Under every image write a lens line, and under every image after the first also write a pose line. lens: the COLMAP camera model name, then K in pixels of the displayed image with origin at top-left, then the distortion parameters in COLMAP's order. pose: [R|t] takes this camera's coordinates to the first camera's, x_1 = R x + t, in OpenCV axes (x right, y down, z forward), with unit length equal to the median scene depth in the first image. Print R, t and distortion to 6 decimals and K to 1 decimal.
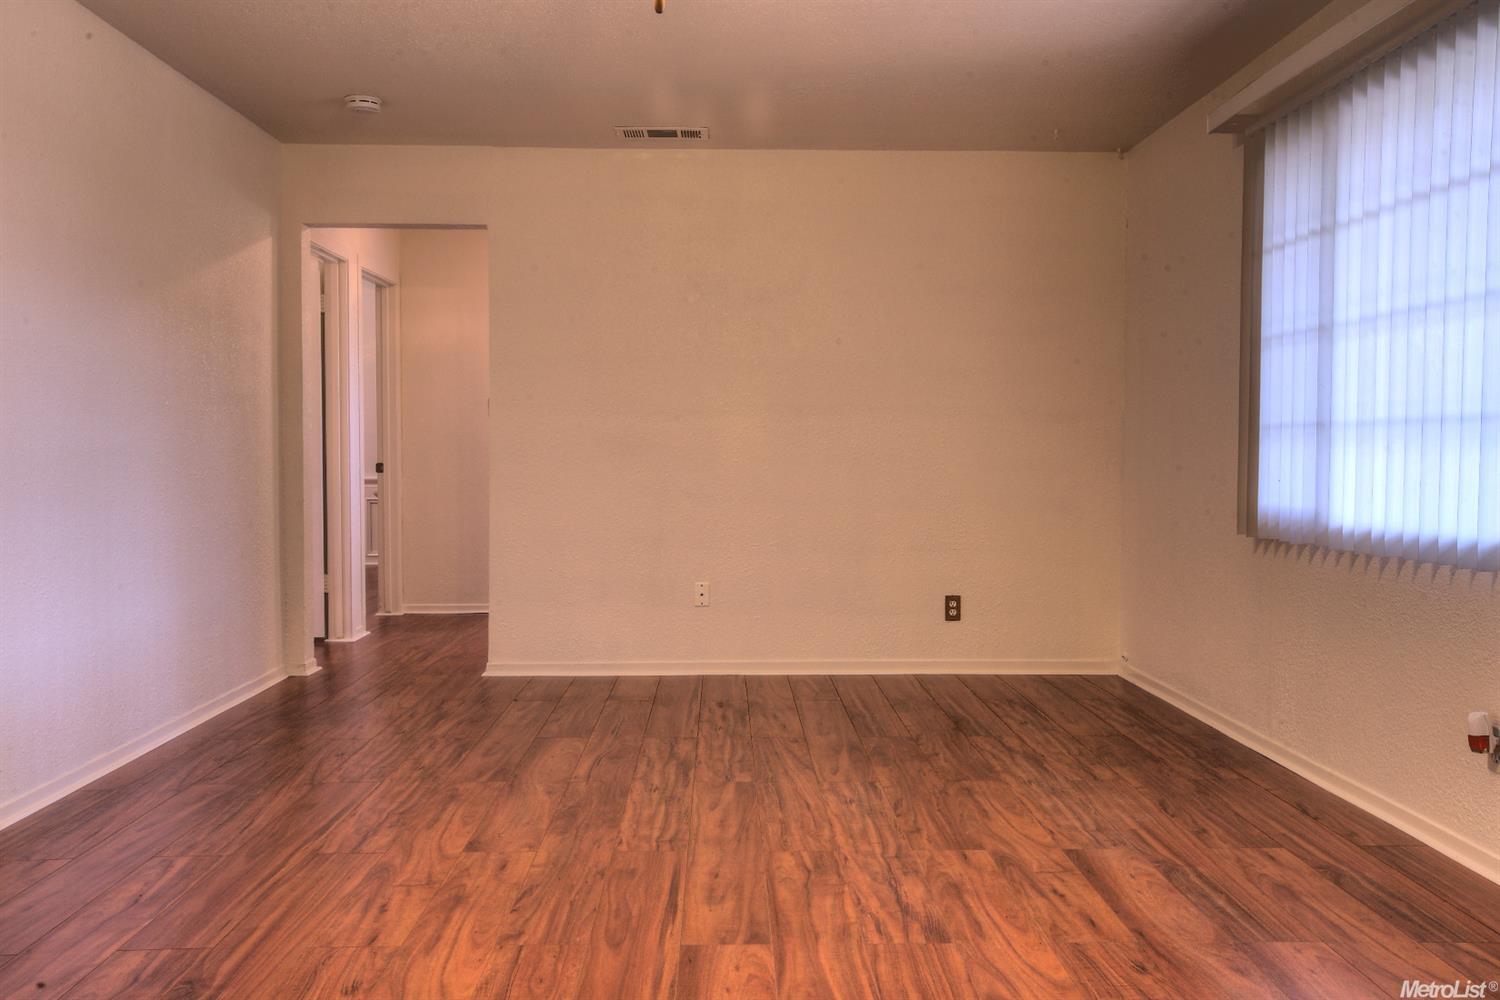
lens RADIAL K [[1259.5, 0, 753.6], [0, 1259.5, 494.5], [0, 0, 1]] dist [0.082562, 0.006615]
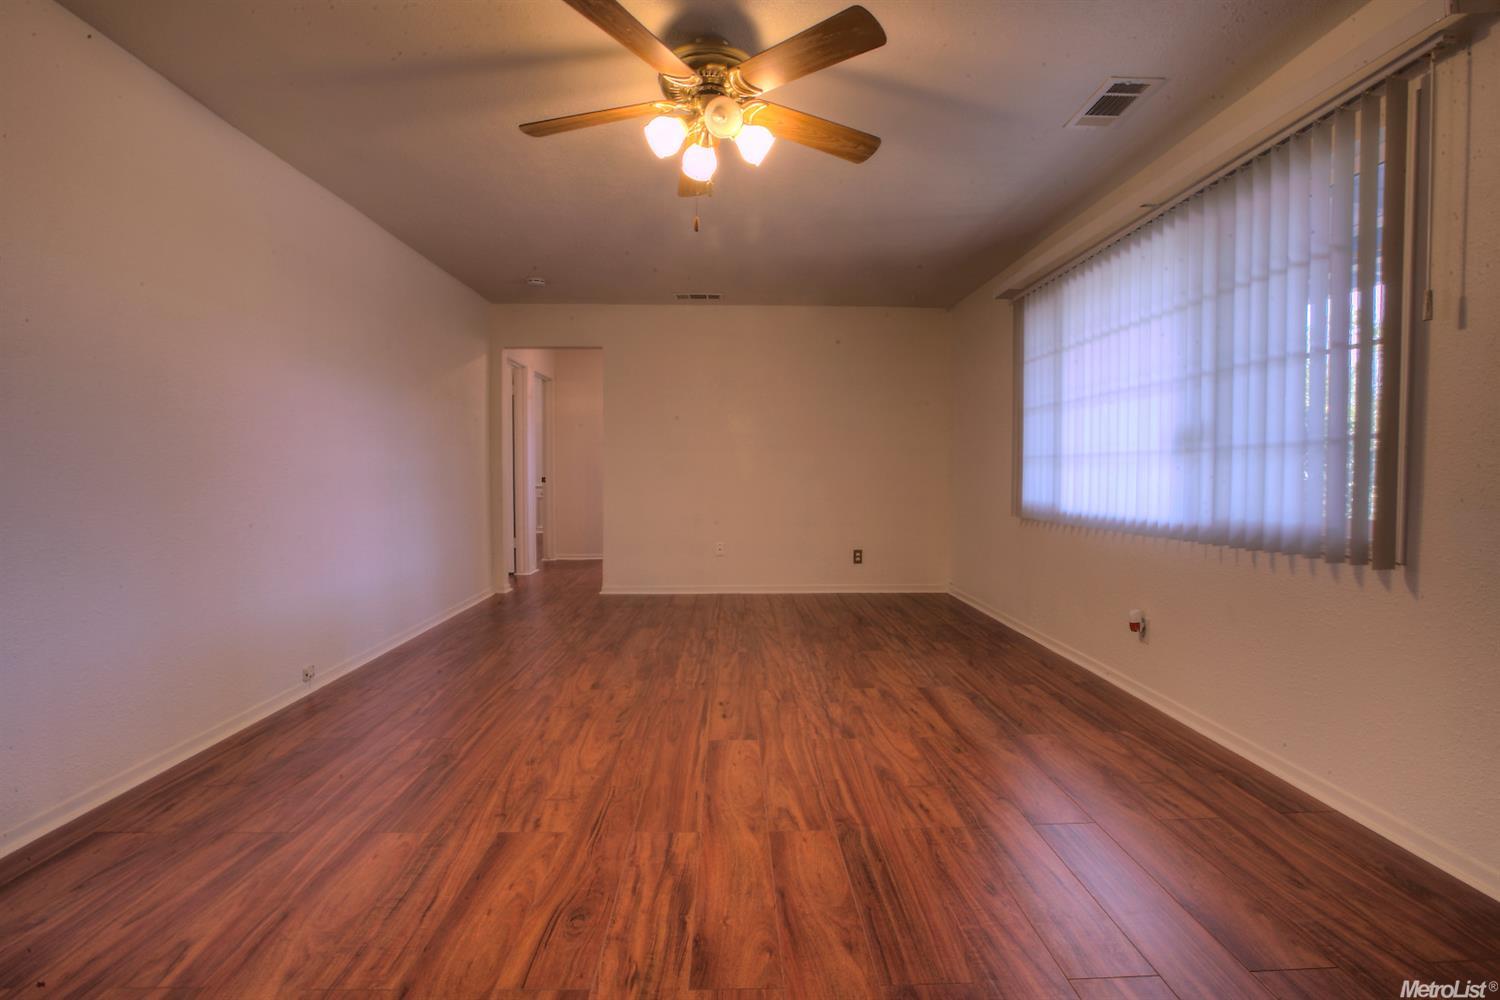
lens RADIAL K [[690.0, 0, 752.0], [0, 690.0, 489.8], [0, 0, 1]] dist [-0.009244, 0.005222]
pose [[0.999985, -0.000326, 0.005496, -0.000074], [0.000361, 0.999980, -0.006300, -0.000236], [-0.005494, 0.006302, 0.999965, 0.005786]]
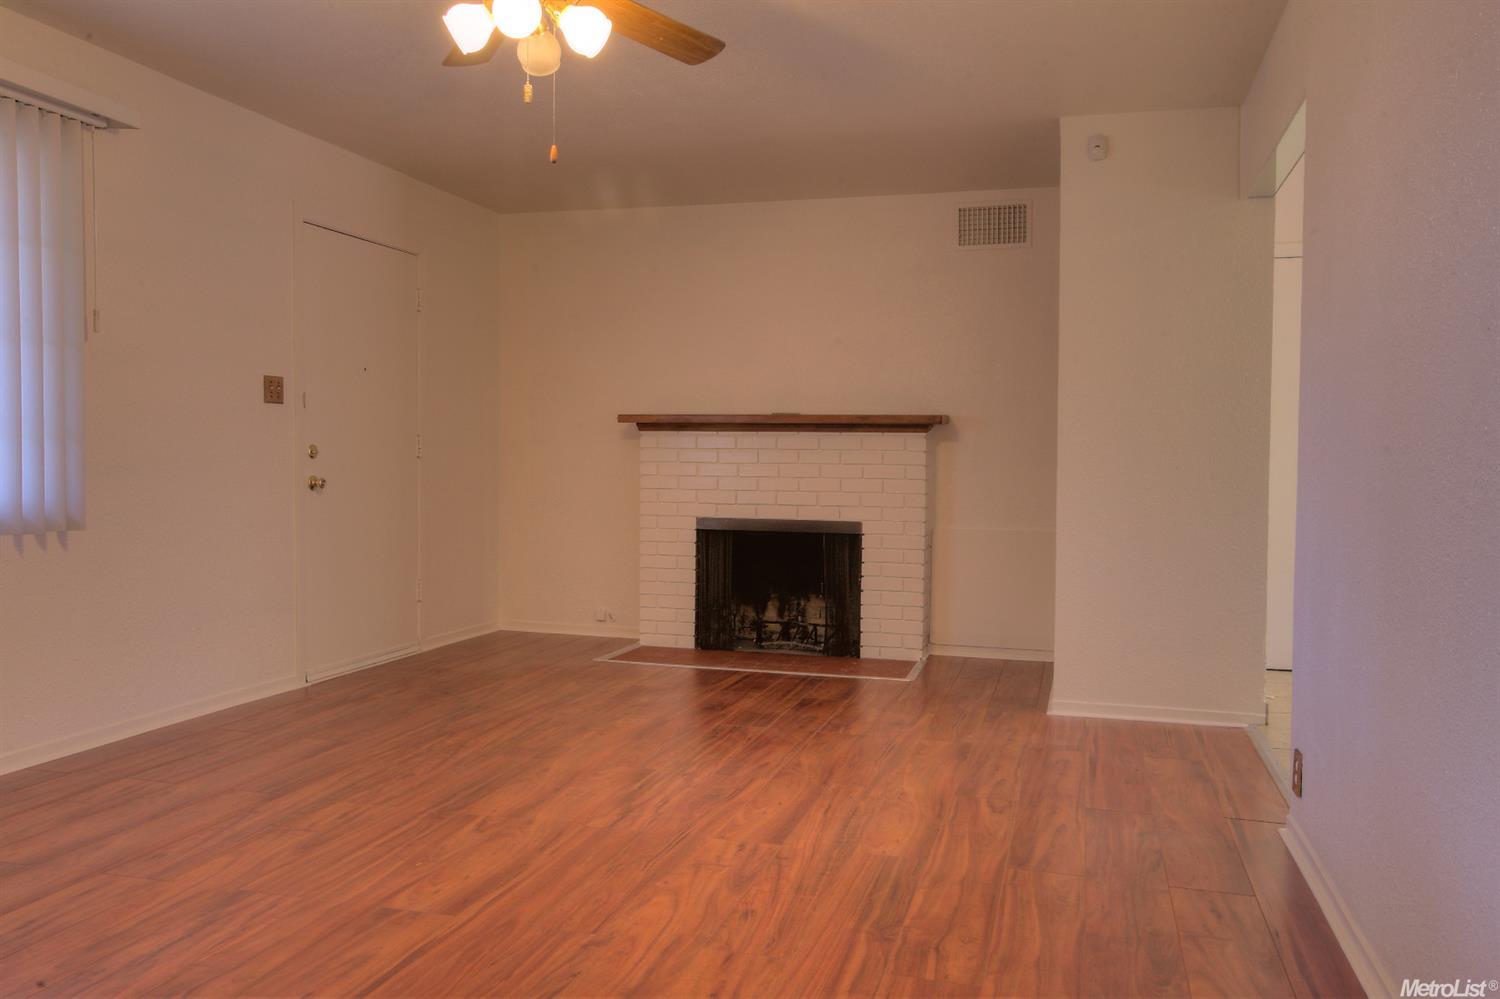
lens RADIAL K [[1196.4, 0, 750.0], [0, 1196.4, 498.1], [0, 0, 1]] dist [0.003793, 0.000321]
pose [[-0.954105, -0.016360, 0.299026, -0.601395], [0.005244, 0.997441, 0.071305, -0.065722], [-0.299427, 0.069601, -0.951577, 1.906664]]
